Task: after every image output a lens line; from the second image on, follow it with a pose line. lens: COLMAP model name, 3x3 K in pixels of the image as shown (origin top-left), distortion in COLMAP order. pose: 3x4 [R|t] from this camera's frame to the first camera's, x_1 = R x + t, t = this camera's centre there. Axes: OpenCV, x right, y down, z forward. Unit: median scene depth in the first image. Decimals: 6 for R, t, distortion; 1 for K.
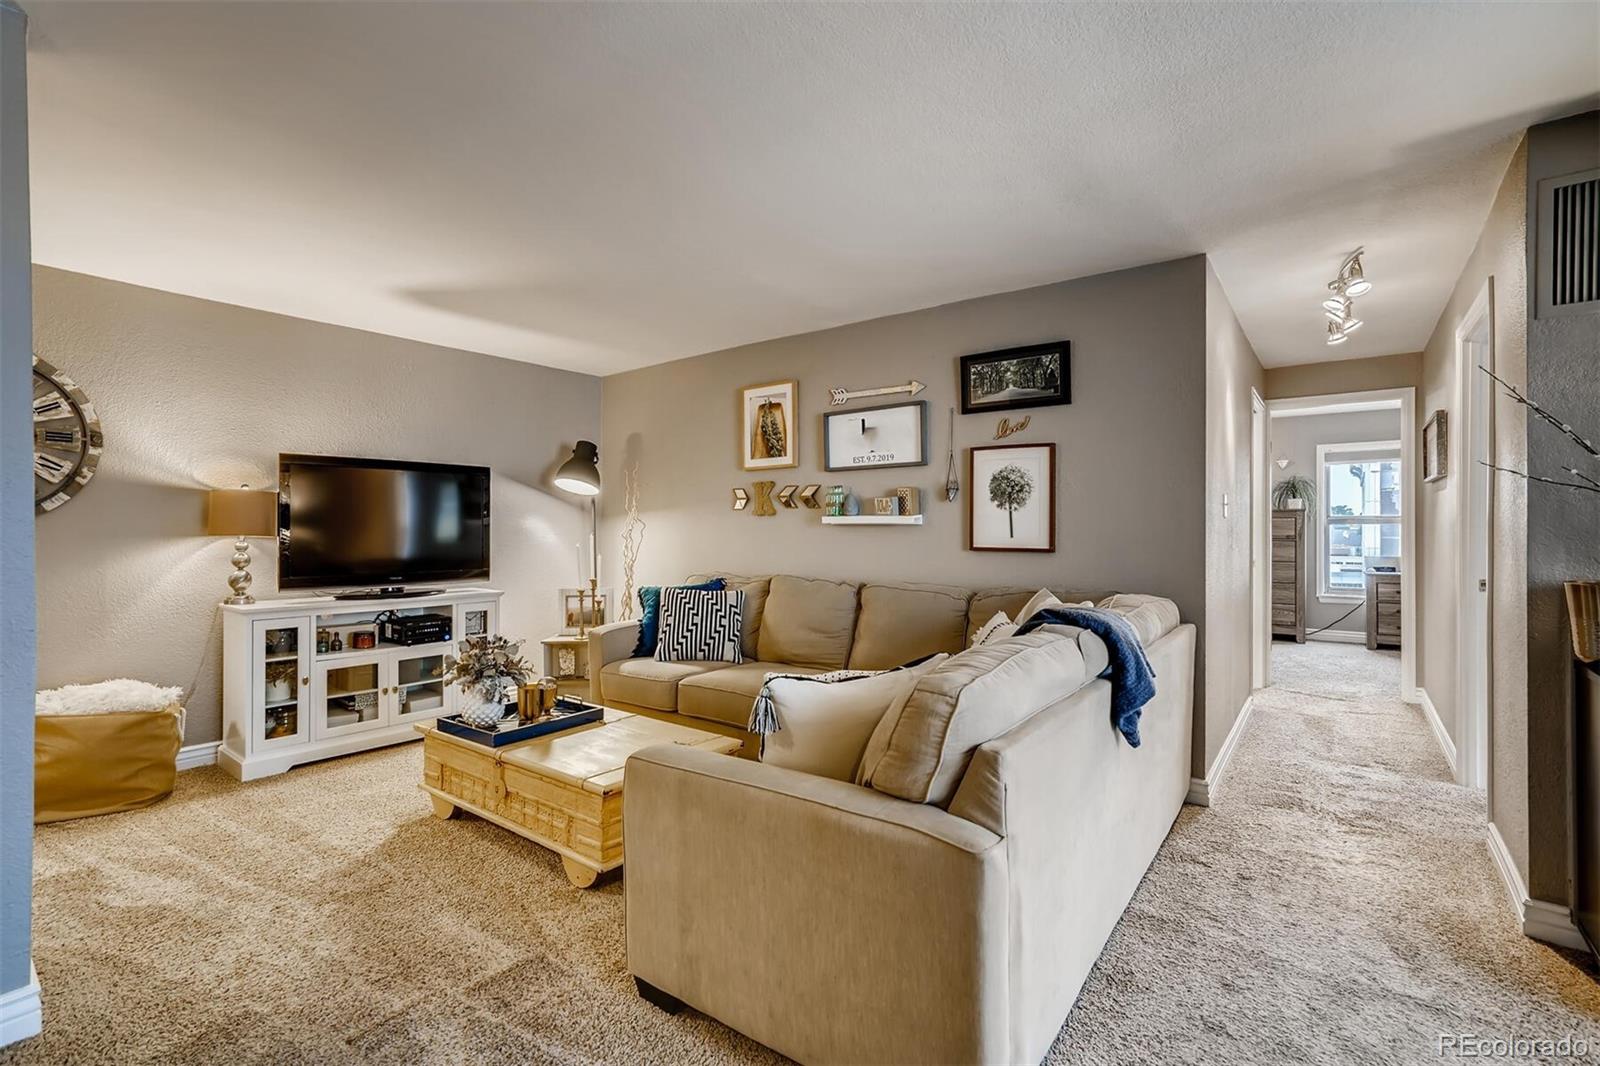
lens RADIAL K [[741.9, 0, 792.6], [0, 741.9, 529.5], [0, 0, 1]] dist [-0.003564, 0.000544]
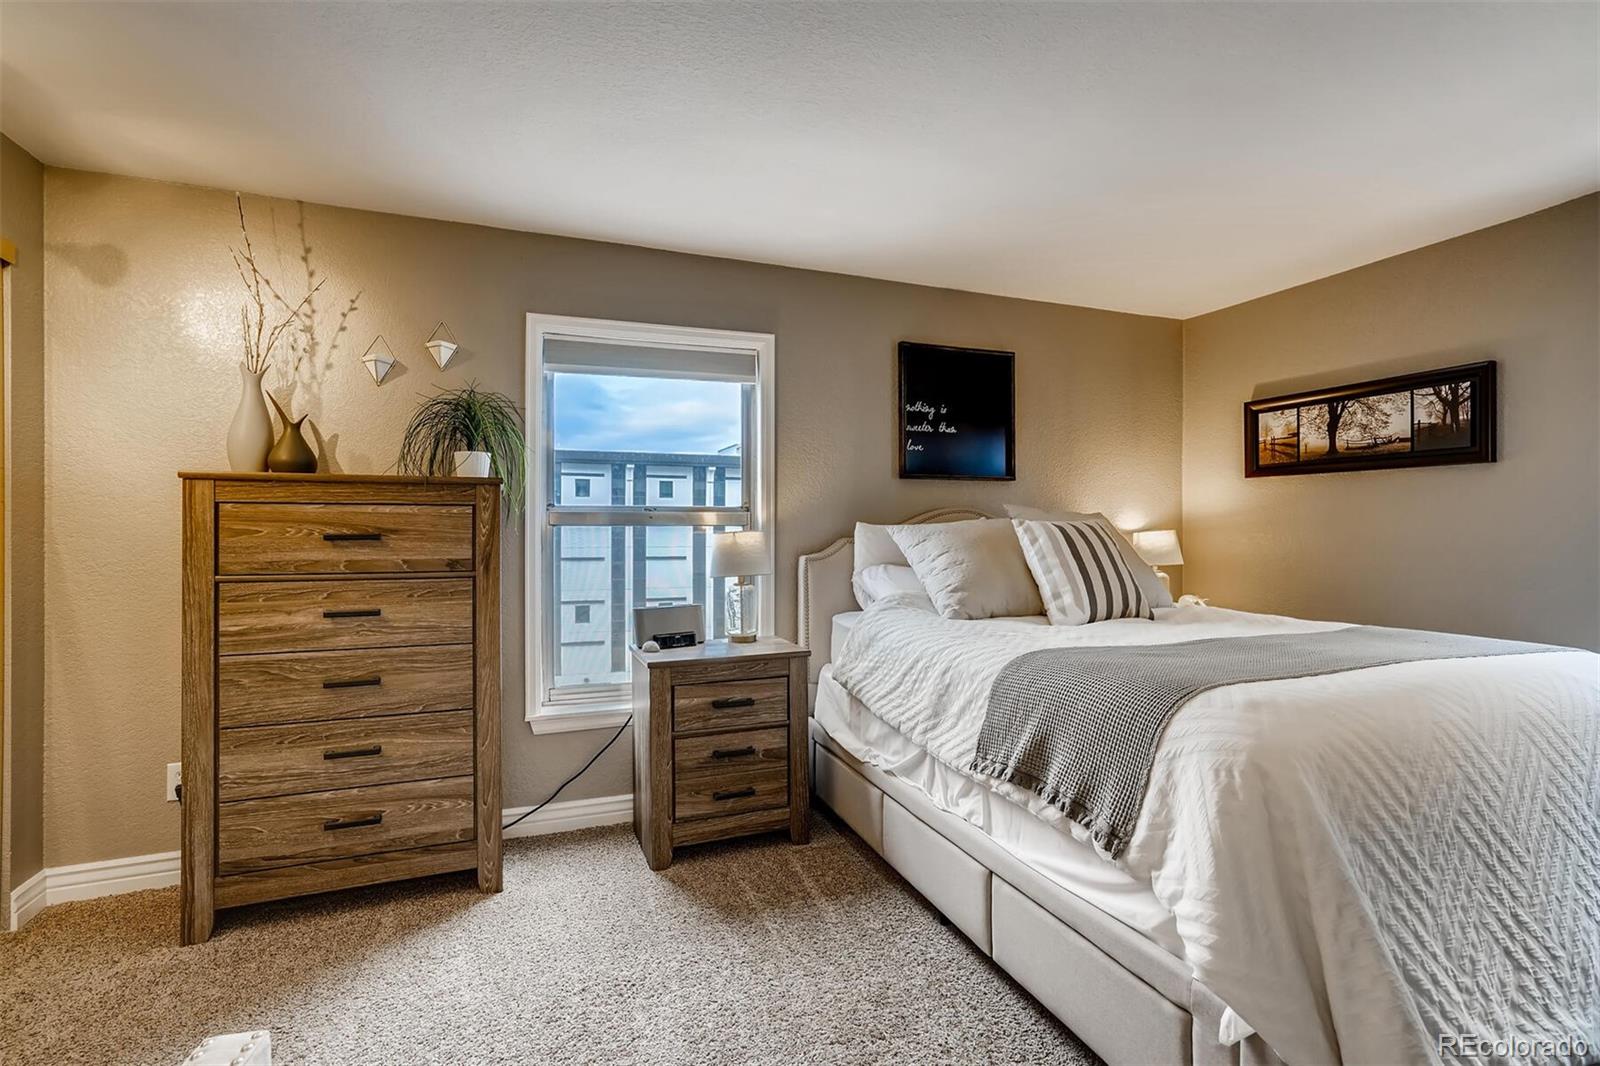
lens RADIAL K [[741.9, 0, 799.2], [0, 741.9, 536.6], [0, 0, 1]] dist [-0.003564, 0.000544]
pose [[0.543232, -0.001906, 0.839580, 0.472924], [0.004588, 0.999989, -0.000699, -0.001215], [-0.839570, 0.004231, 0.543235, 0.688267]]
